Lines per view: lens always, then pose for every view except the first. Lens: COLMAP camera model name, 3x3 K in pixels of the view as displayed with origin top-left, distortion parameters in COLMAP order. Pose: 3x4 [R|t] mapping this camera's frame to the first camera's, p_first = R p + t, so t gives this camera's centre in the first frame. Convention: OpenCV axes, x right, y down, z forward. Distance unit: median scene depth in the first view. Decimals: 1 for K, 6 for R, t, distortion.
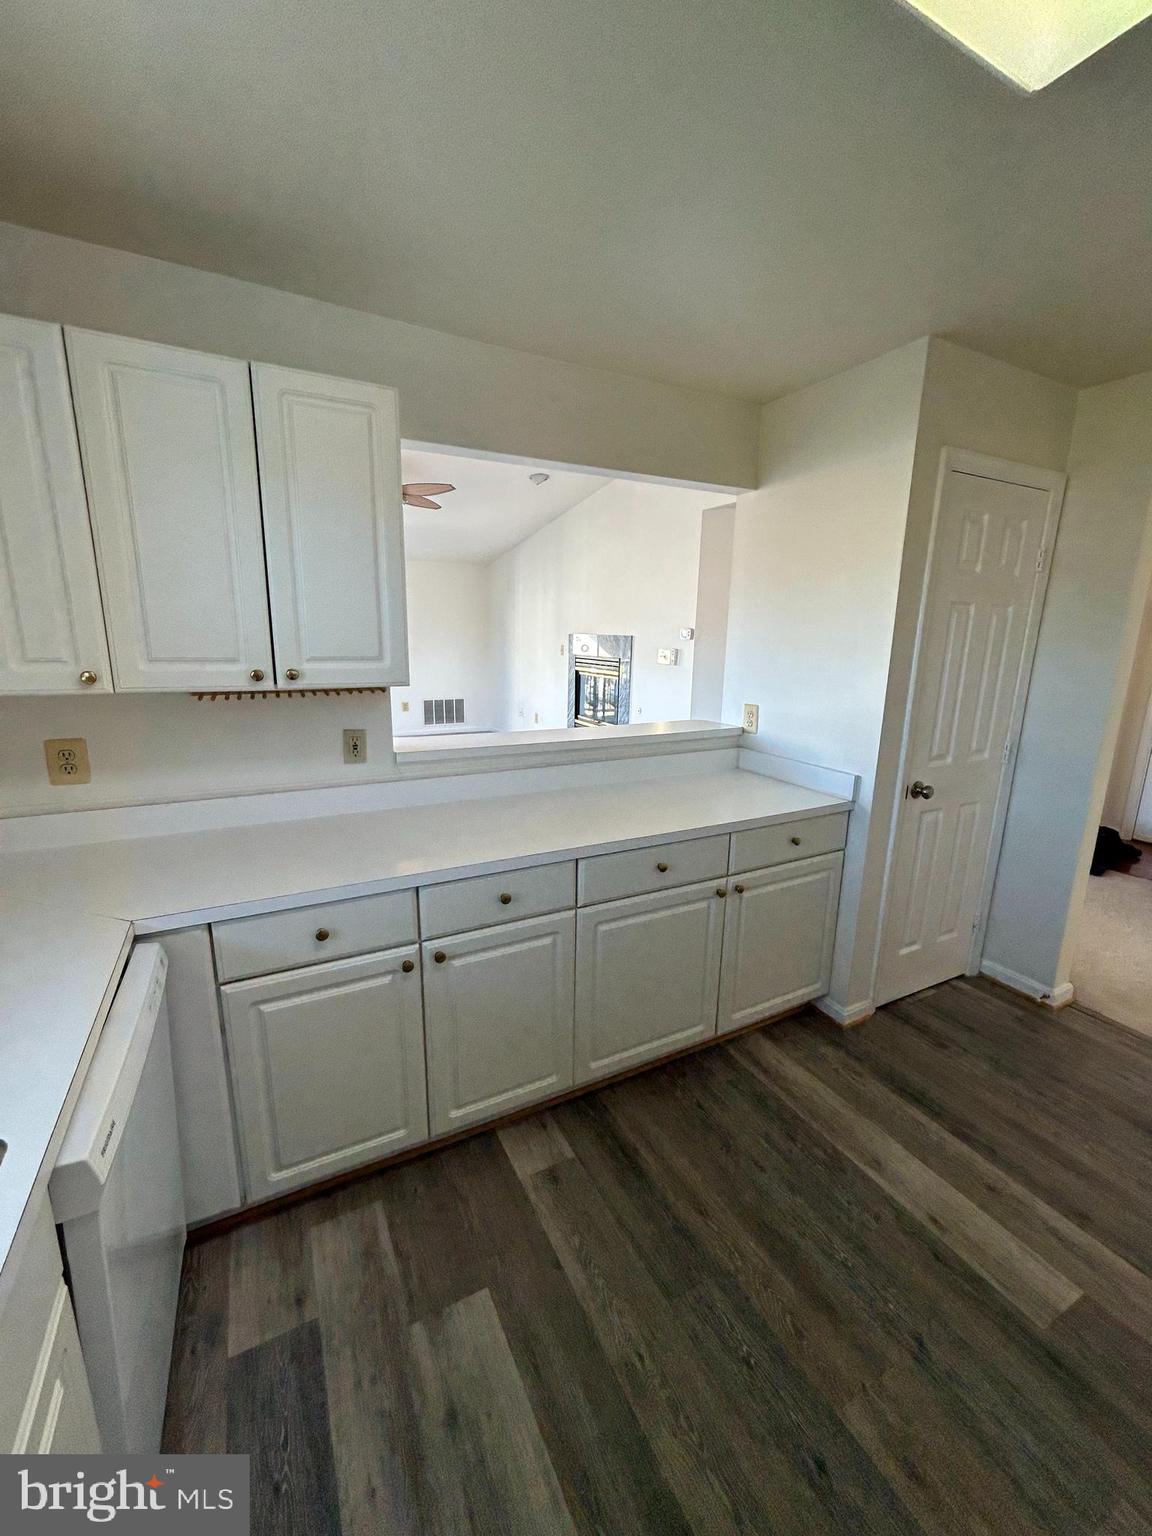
lens RADIAL K [[621.4, 0, 576.0], [0, 621.4, 768.0], [0, 0, 1]] dist [-0.002450, 0.001117]
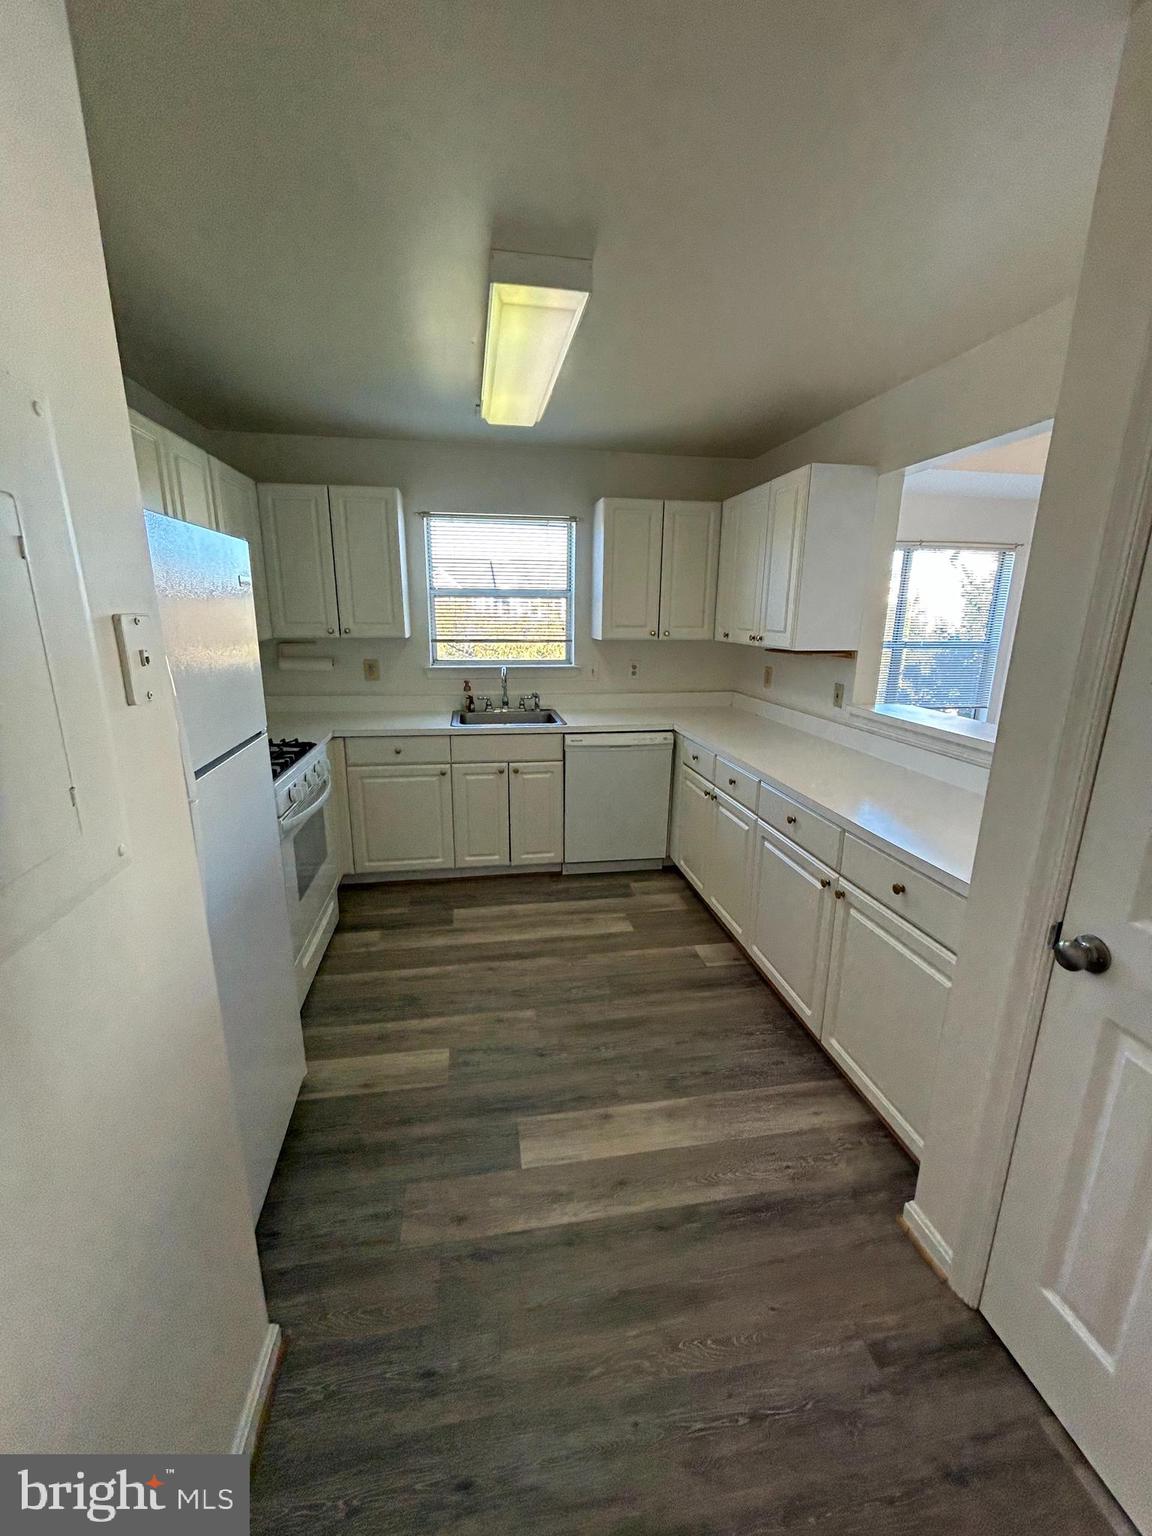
lens RADIAL K [[621.4, 0, 576.0], [0, 621.4, 768.0], [0, 0, 1]] dist [-0.002450, 0.001117]
pose [[-0.311913, 0.219494, -0.924409, 1.521518], [-0.211552, 0.932480, 0.292792, -0.214538], [0.926259, 0.286886, -0.244418, 1.030079]]
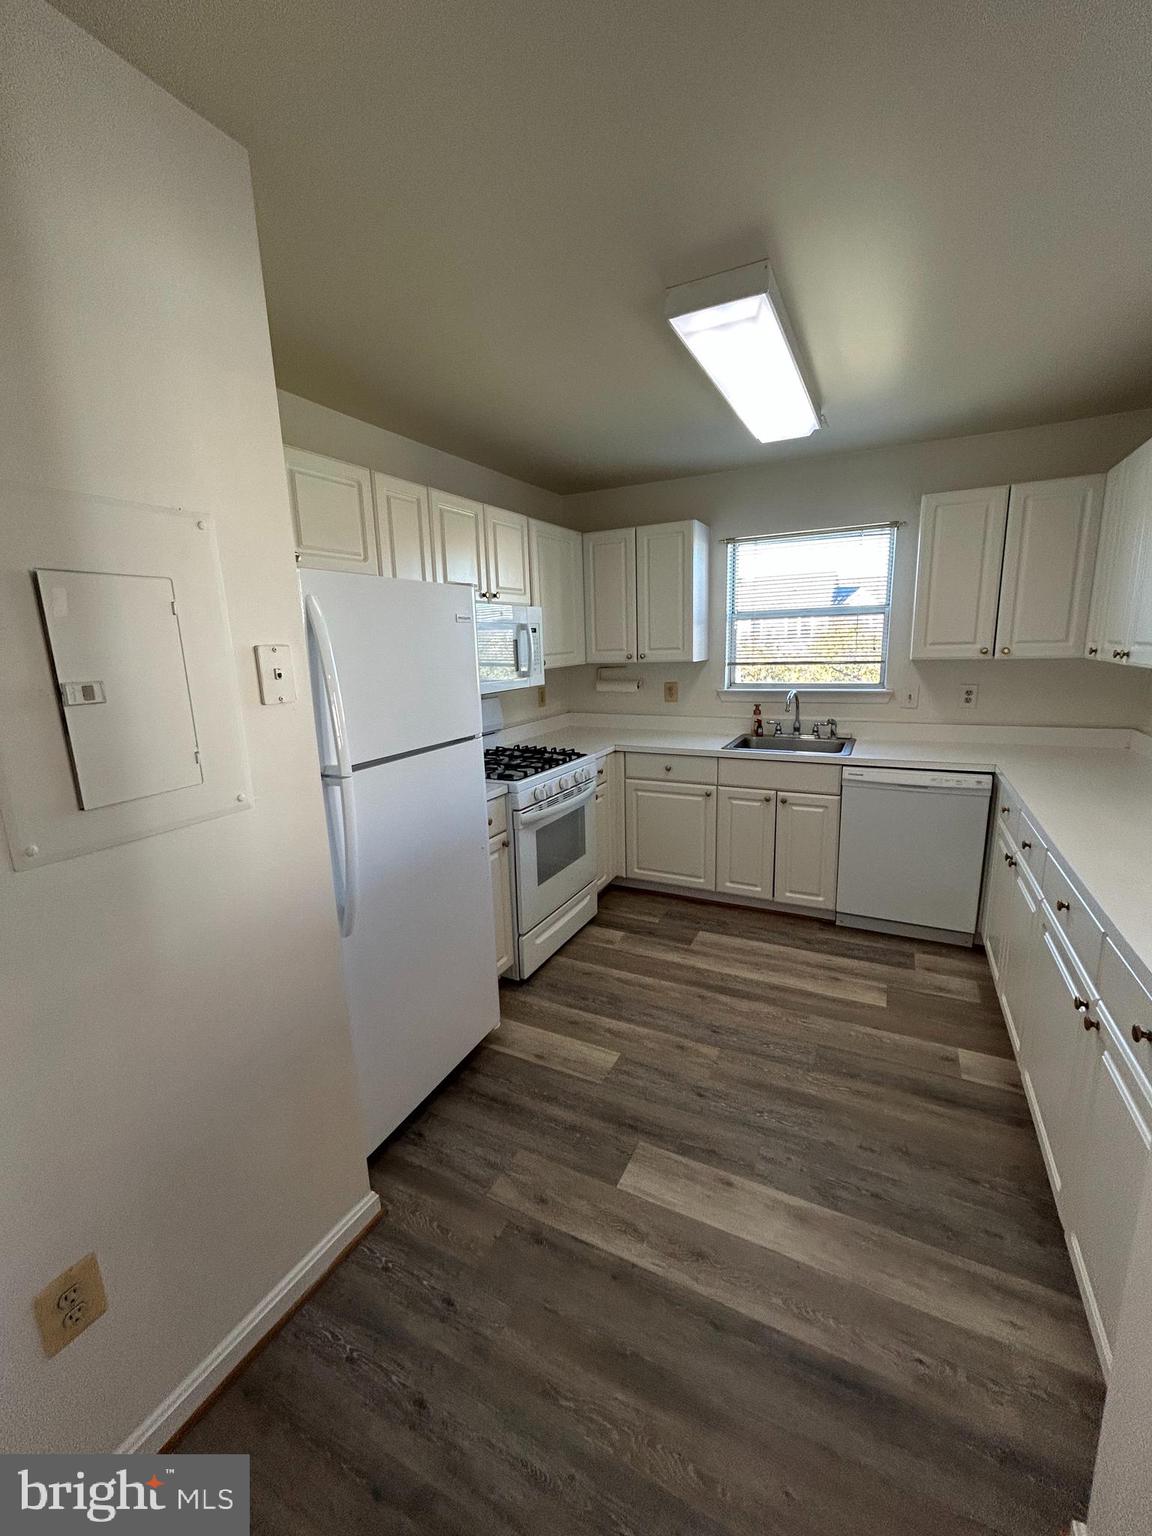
lens RADIAL K [[621.4, 0, 576.0], [0, 621.4, 768.0], [0, 0, 1]] dist [-0.002450, 0.001117]
pose [[-0.819237, 0.128149, -0.558953, 1.275391], [-0.098535, 0.928757, 0.357352, -0.279153], [0.564925, 0.347833, -0.748246, 1.384202]]
